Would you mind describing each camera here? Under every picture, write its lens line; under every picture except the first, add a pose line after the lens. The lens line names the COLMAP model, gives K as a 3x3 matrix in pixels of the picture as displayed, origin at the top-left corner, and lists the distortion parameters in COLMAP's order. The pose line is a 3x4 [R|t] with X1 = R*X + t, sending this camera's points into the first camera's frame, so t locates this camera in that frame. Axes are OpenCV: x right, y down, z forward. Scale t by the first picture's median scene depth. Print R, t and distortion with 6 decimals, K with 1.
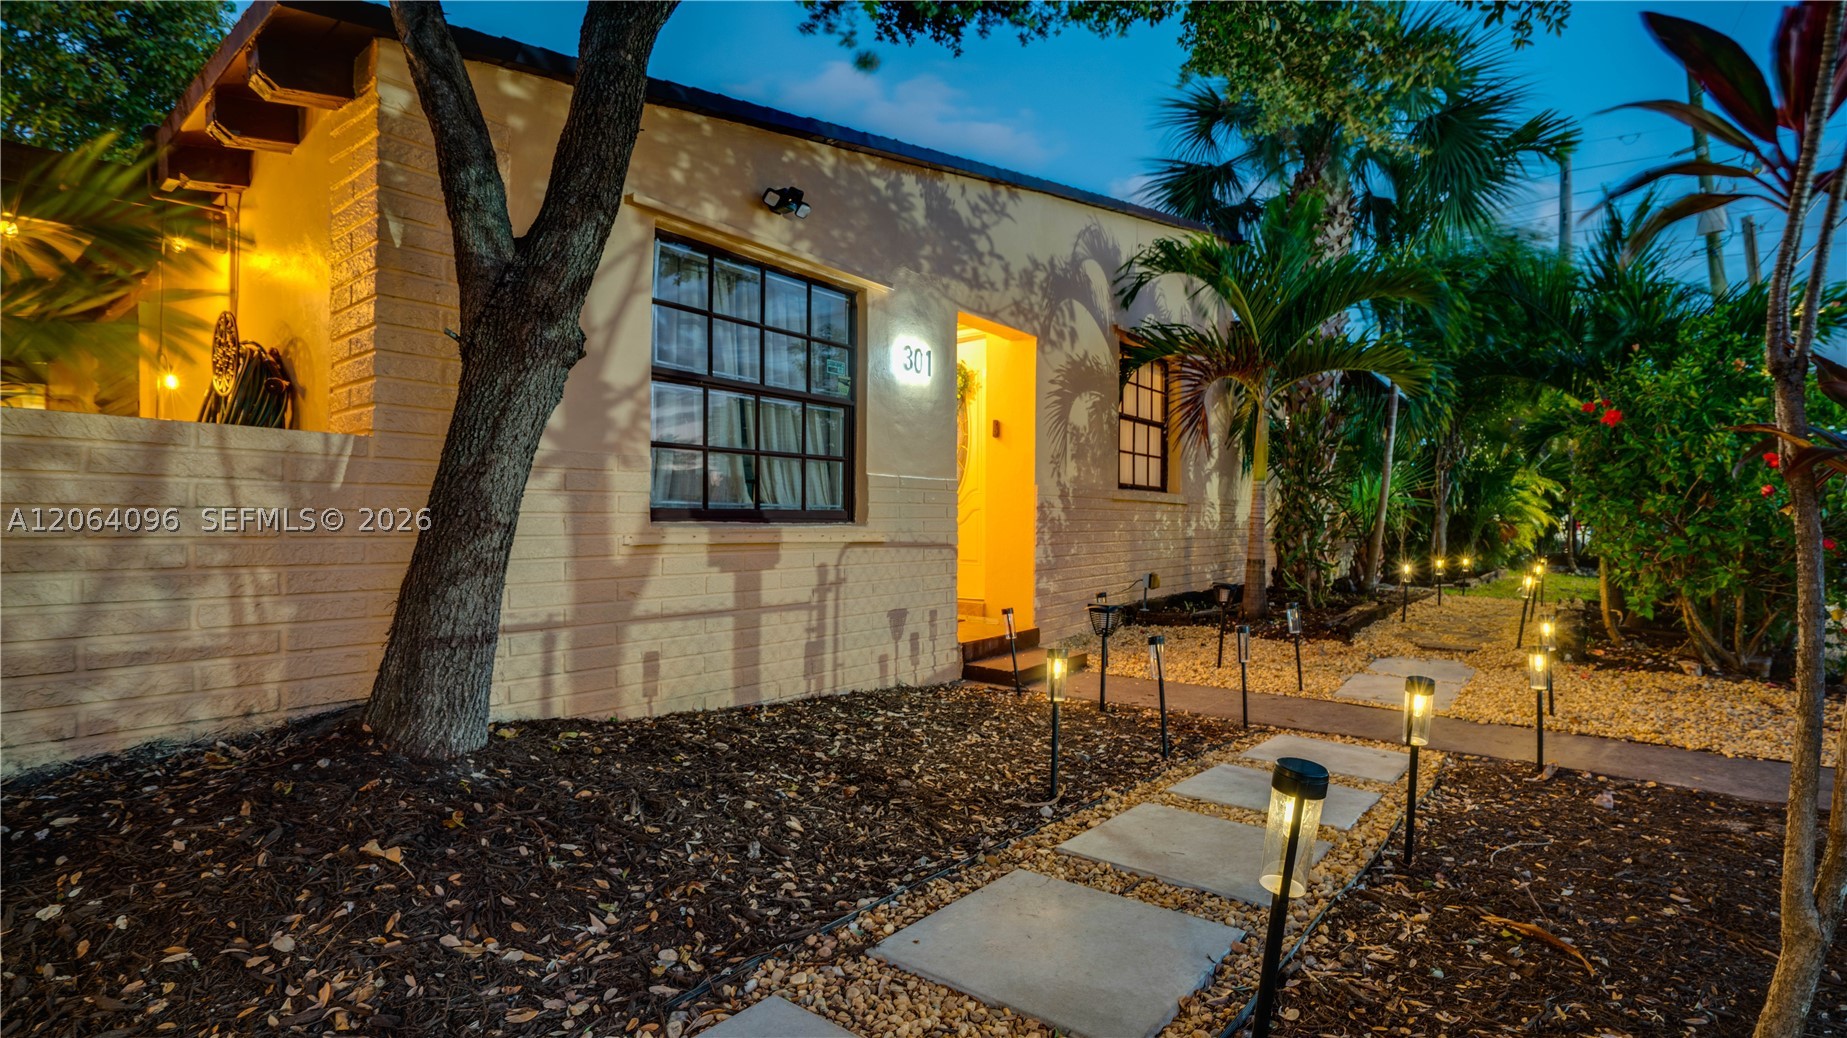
lens RADIAL K [[902.1, 0, 924.1], [0, 902.1, 547.7], [0, 0, 1]] dist [-0.052947, 0.000288]
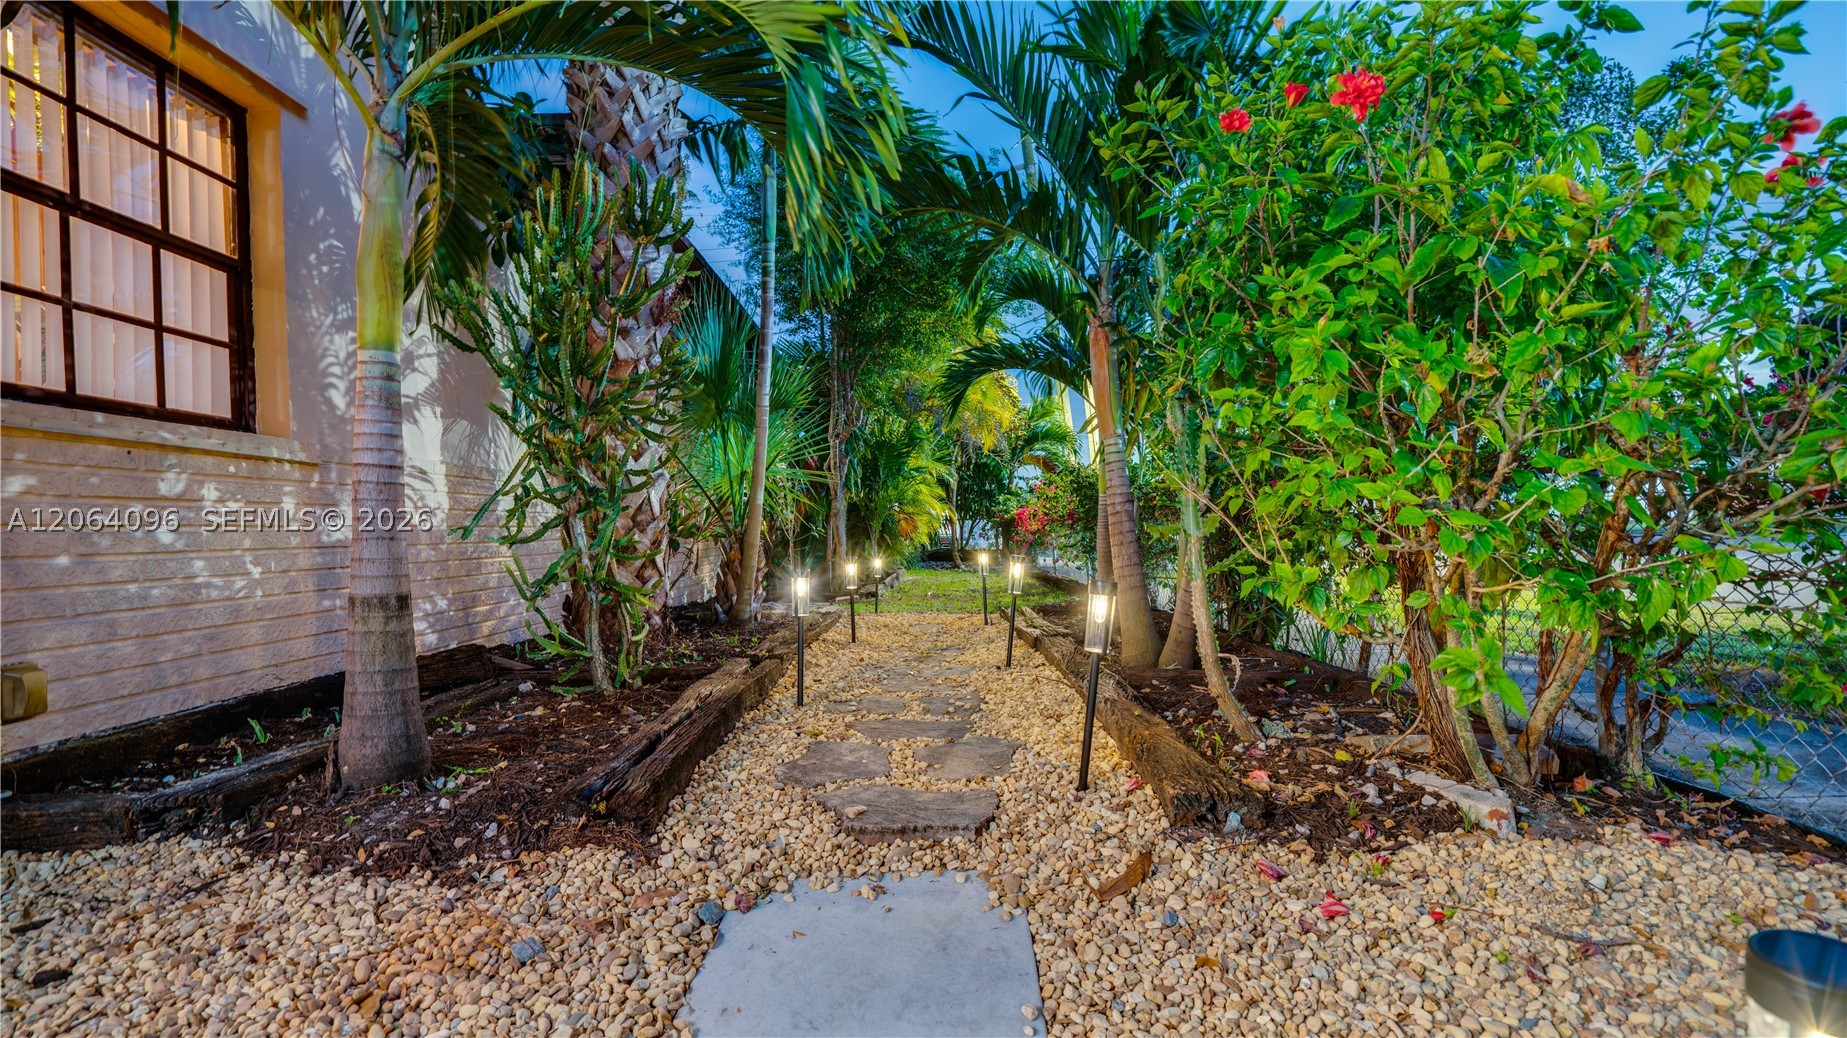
lens RADIAL K [[902.1, 0, 924.1], [0, 902.1, 547.7], [0, 0, 1]] dist [-0.052947, 0.000288]
pose [[0.802114, -0.043389, 0.595592, 0.255239], [0.051882, 0.998649, 0.002878, 0.003853], [-0.594913, 0.028592, 0.803282, 0.470515]]
